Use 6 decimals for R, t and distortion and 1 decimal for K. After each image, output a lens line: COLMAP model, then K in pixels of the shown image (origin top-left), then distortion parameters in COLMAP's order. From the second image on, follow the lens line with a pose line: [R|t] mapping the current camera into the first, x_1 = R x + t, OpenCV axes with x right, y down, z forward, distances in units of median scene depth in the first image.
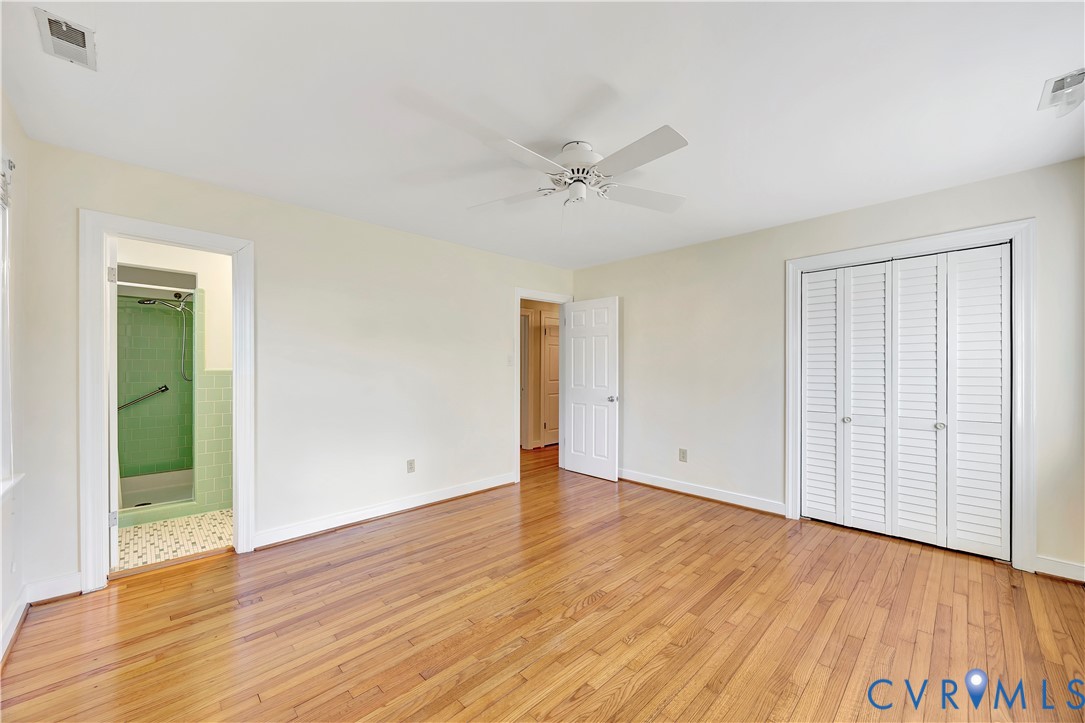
lens RADIAL K [[418.1, 0, 539.1], [0, 418.1, 367.8], [0, 0, 1]] dist [0.001344, 0.000076]
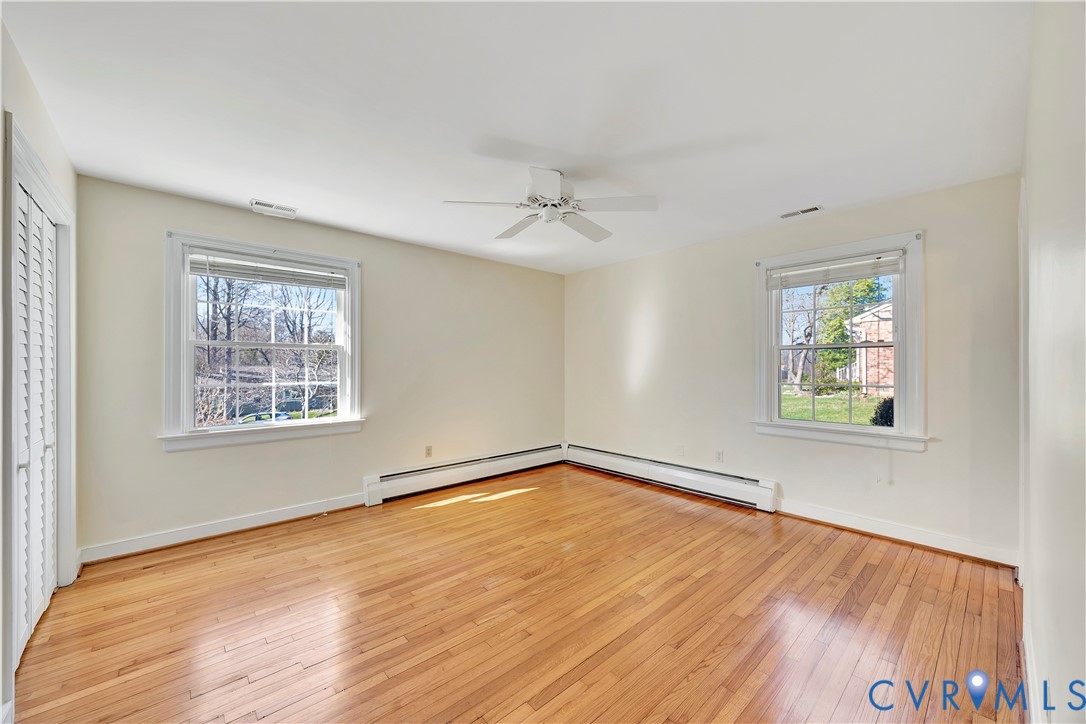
lens RADIAL K [[418.5, 0, 539.6], [0, 418.5, 368.3], [0, 0, 1]] dist [0.001344, 0.000076]
pose [[-0.999228, 0.000021, 0.039279, 0.073479], [0.000280, 0.999978, 0.006590, -0.004147], [-0.039278, 0.006596, -0.999207, 2.170085]]
